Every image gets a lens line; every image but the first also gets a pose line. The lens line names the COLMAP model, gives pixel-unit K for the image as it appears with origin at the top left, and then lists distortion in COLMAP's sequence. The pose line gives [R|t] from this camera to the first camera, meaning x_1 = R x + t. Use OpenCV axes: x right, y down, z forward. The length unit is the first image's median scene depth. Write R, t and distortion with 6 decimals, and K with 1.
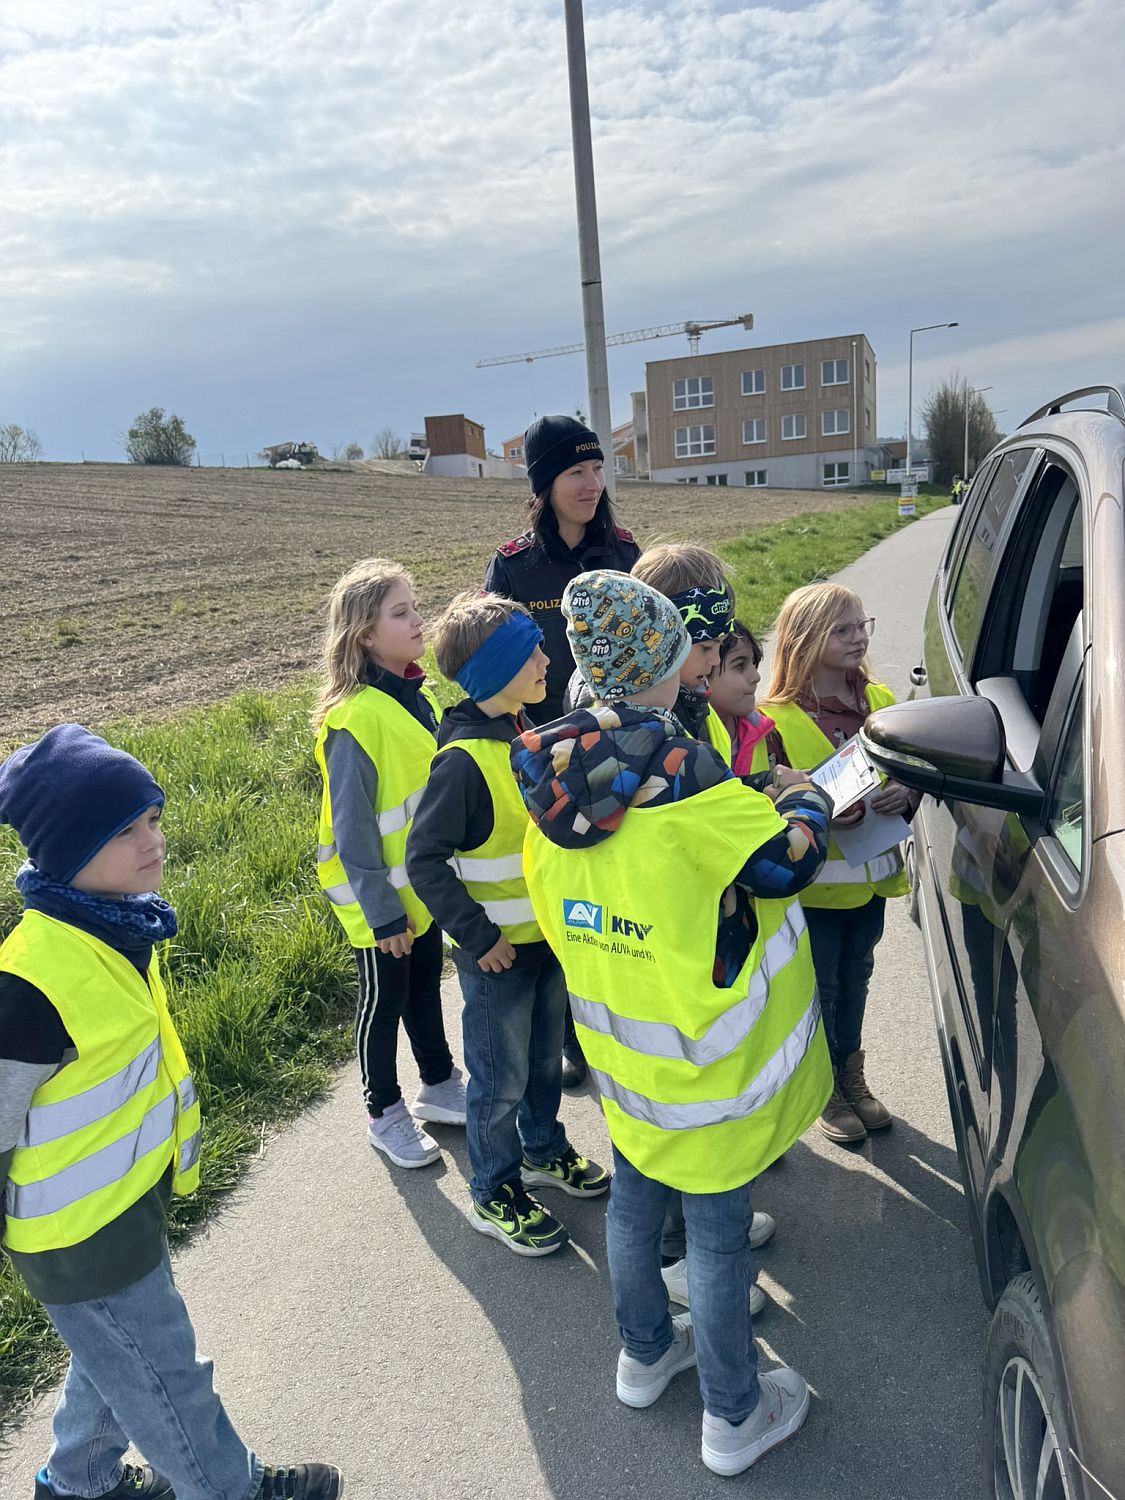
lens RADIAL K [[1046.1, 0, 567.7], [0, 1046.1, 770.5], [0, 0, 1]] dist [0.051198, -0.021507]
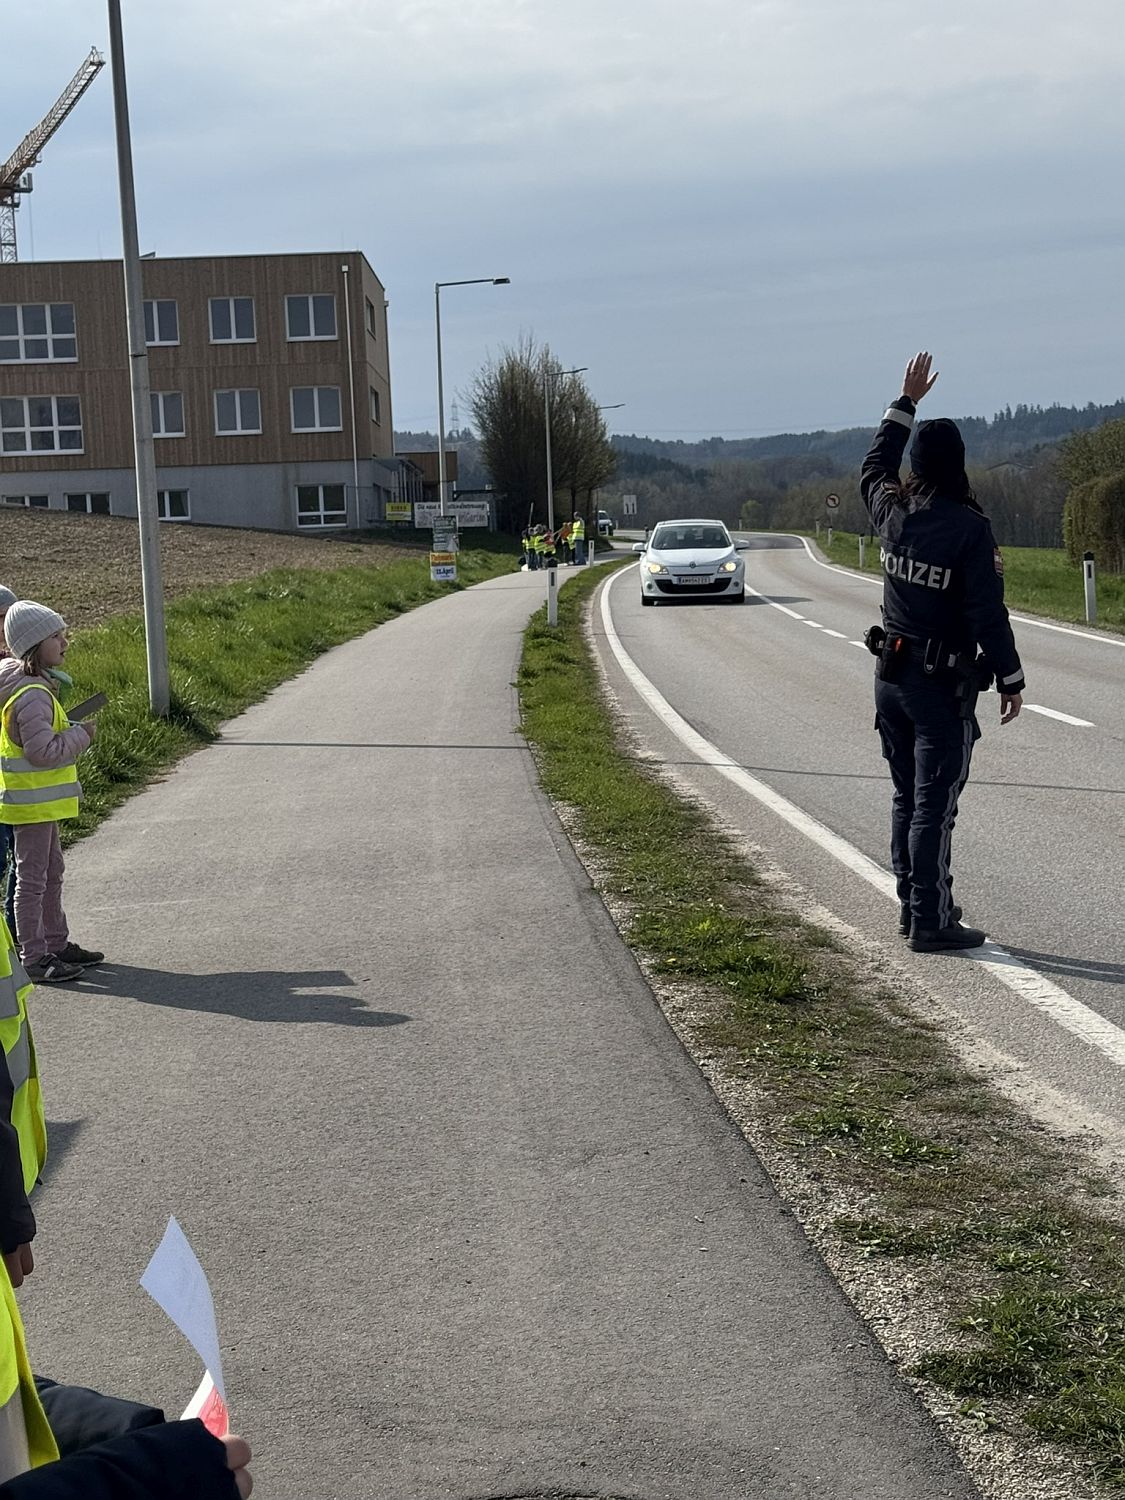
lens RADIAL K [[2387.0, 0, 562.5], [0, 2387.0, 750.0], [0, 0, 1]] dist [0.161645, -0.119594]
pose [[0.940886, 0.010016, 0.338575, -0.033362], [0.046701, 0.986181, -0.158955, 0.032680], [-0.335489, 0.165370, 0.927416, -0.121293]]
